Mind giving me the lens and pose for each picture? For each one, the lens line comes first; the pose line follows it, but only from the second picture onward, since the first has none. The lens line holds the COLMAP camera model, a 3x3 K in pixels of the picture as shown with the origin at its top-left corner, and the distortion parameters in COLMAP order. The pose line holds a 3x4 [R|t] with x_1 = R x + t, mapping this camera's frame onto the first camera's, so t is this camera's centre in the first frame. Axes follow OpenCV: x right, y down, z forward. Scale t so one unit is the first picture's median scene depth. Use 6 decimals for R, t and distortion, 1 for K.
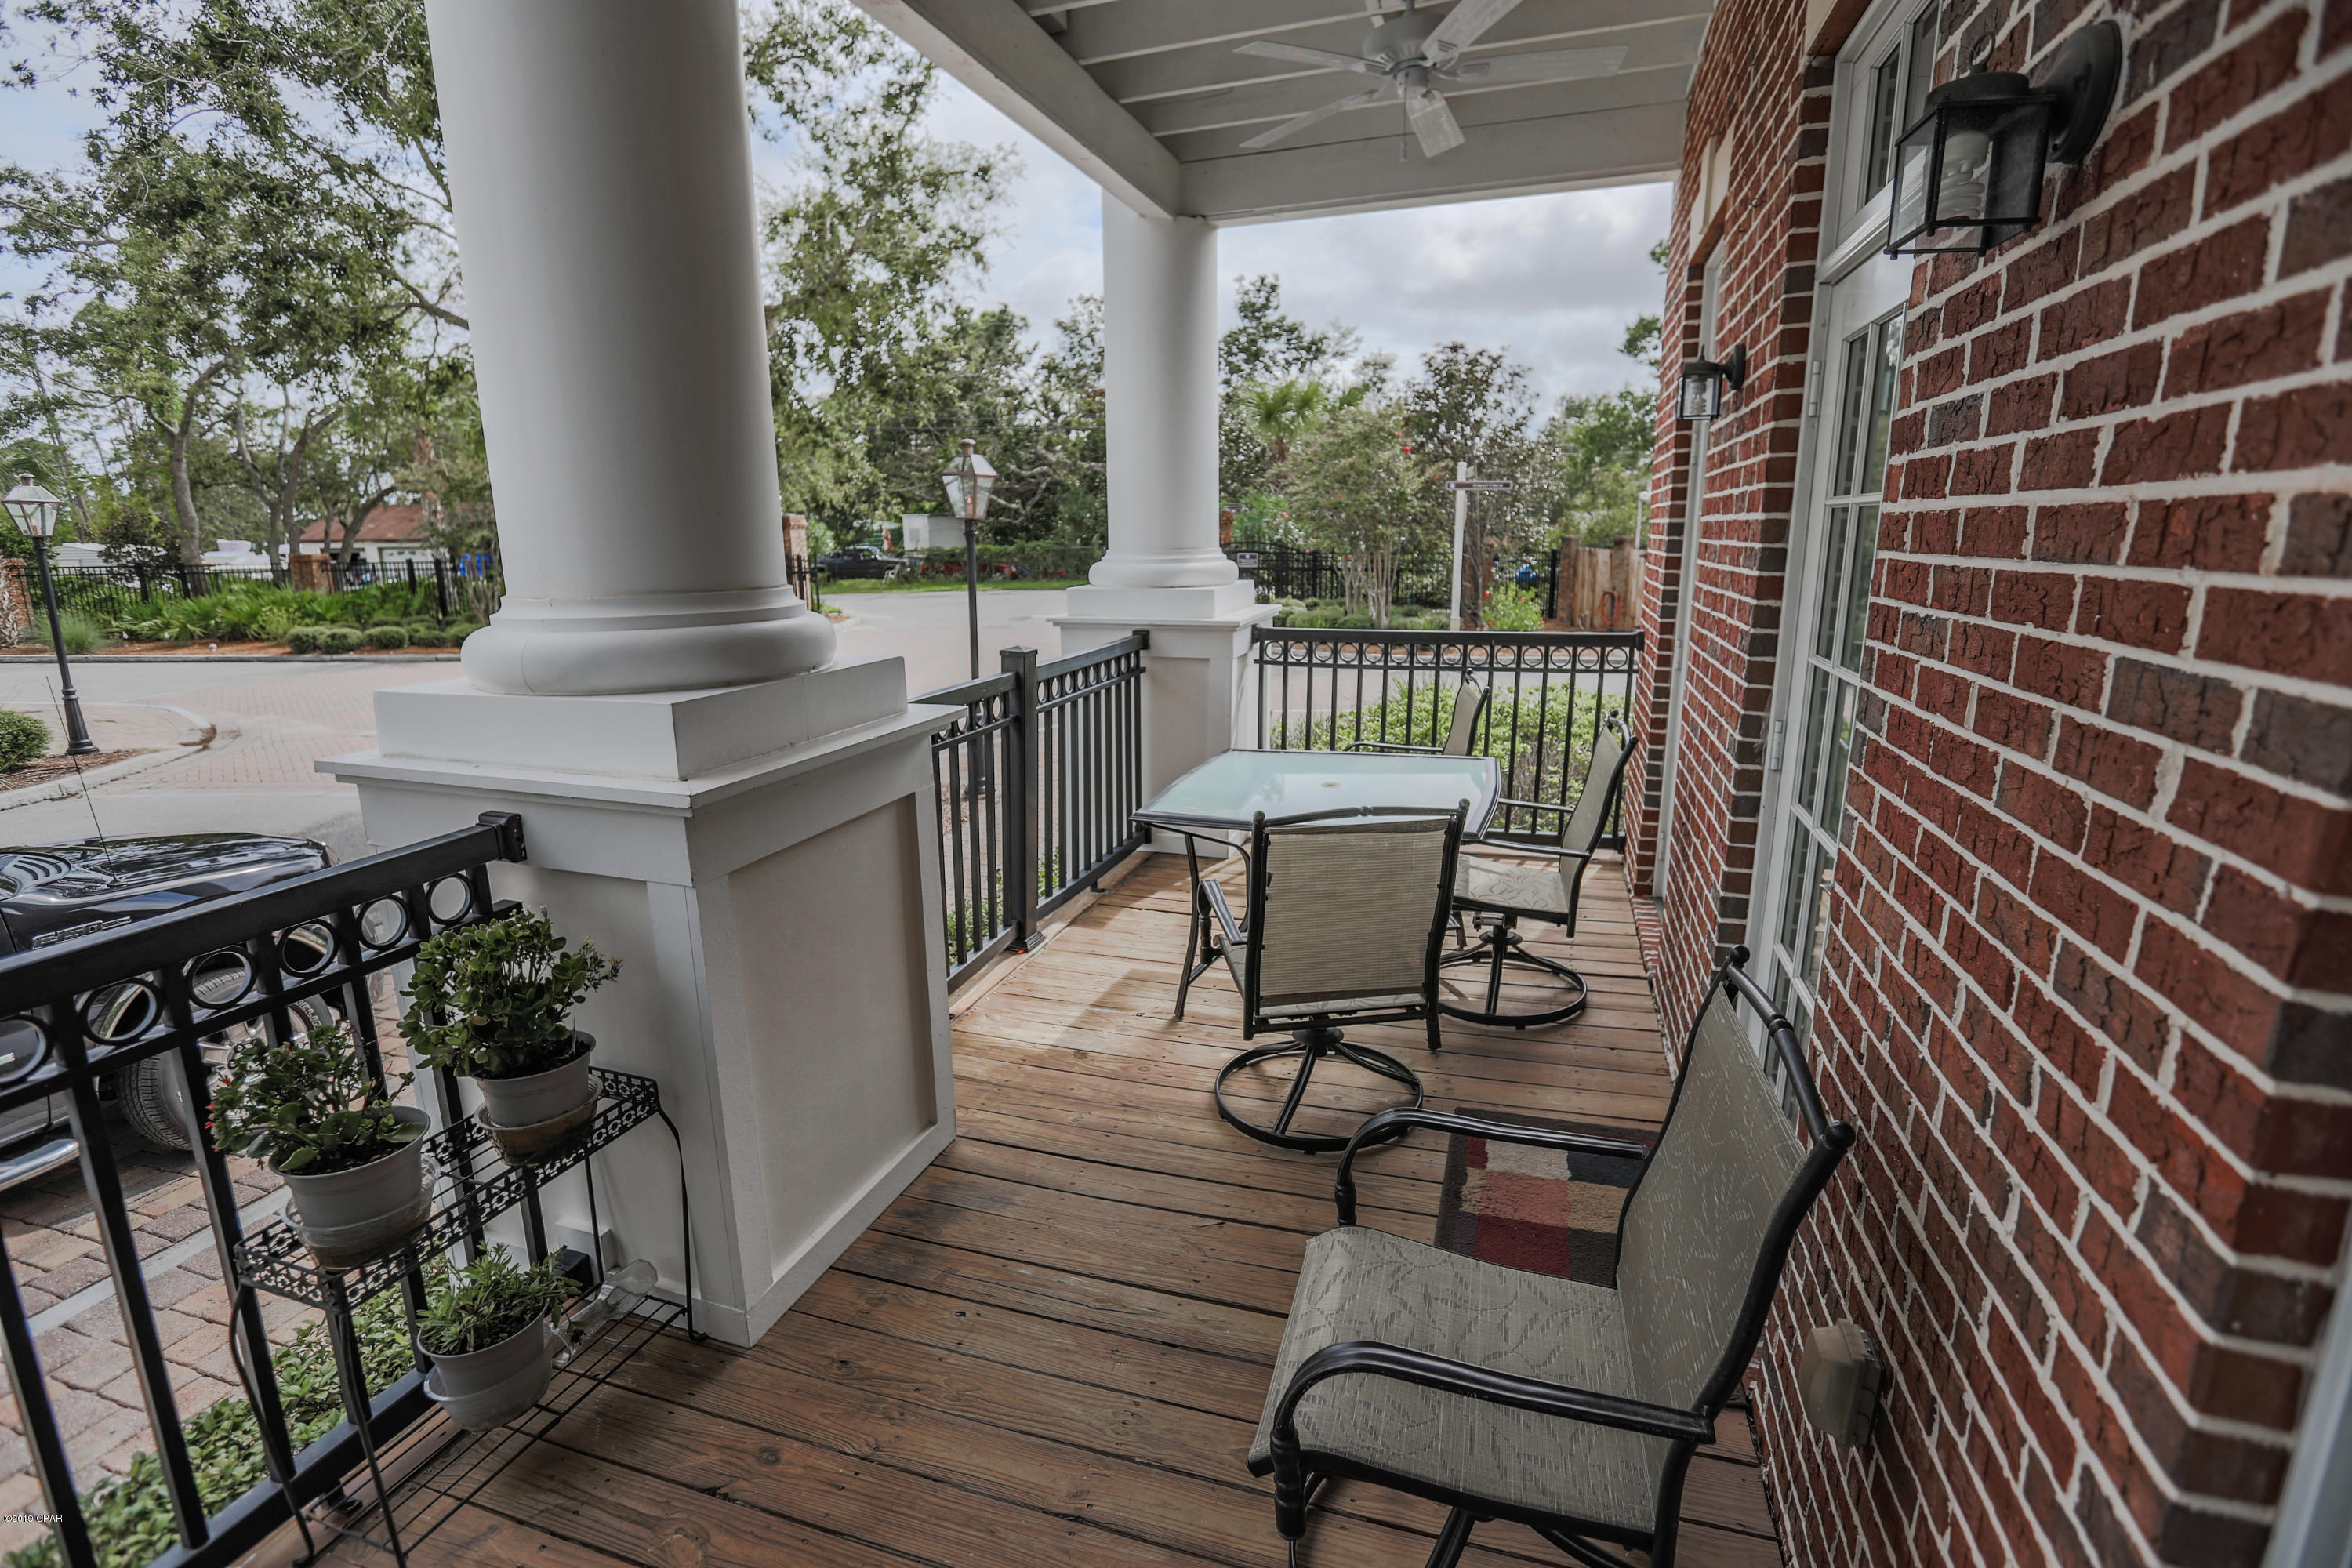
lens RADIAL K [[1082.9, 0, 1181.1], [0, 1082.9, 778.6], [0, 0, 1]] dist [-0.039371, 0.013732]
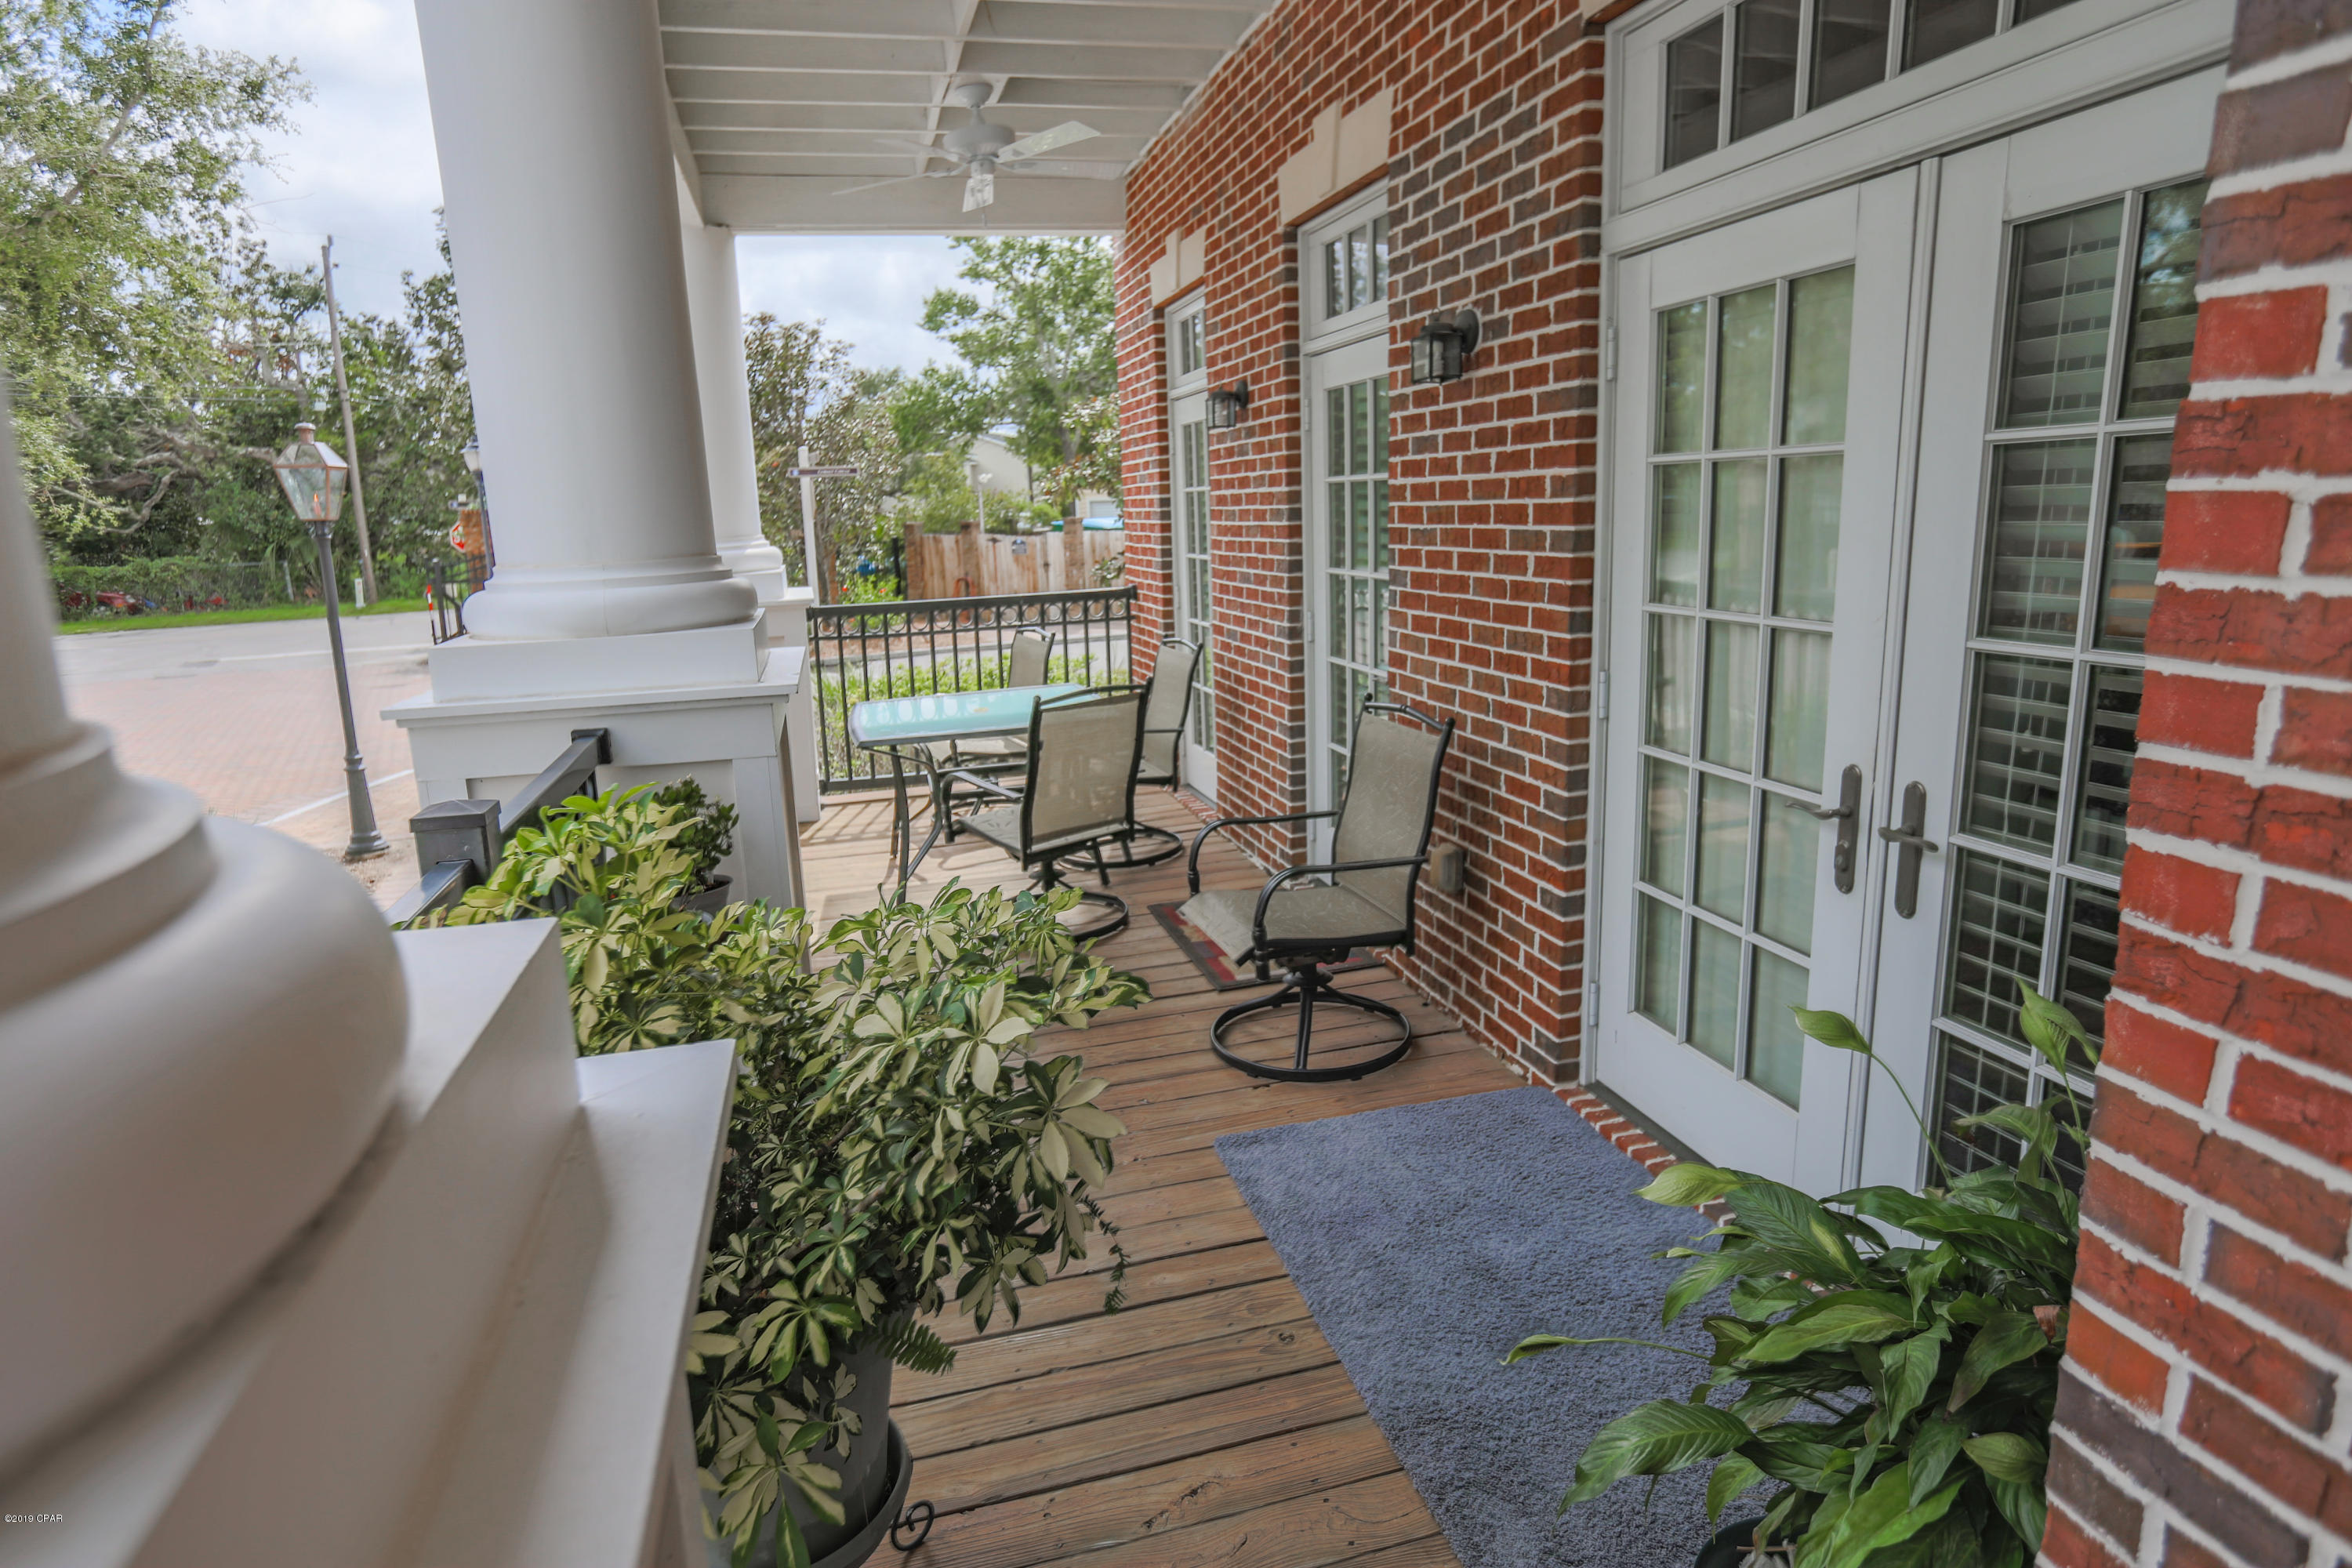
lens RADIAL K [[1279.0, 0, 1171.0], [0, 1279.0, 778.2], [0, 0, 1]] dist [-0.026512, 0.002389]
pose [[0.839710, -0.132828, 0.526539, -0.629913], [0.147813, 0.988920, 0.013743, 0.128438], [-0.522531, 0.066290, 0.850040, -0.500732]]
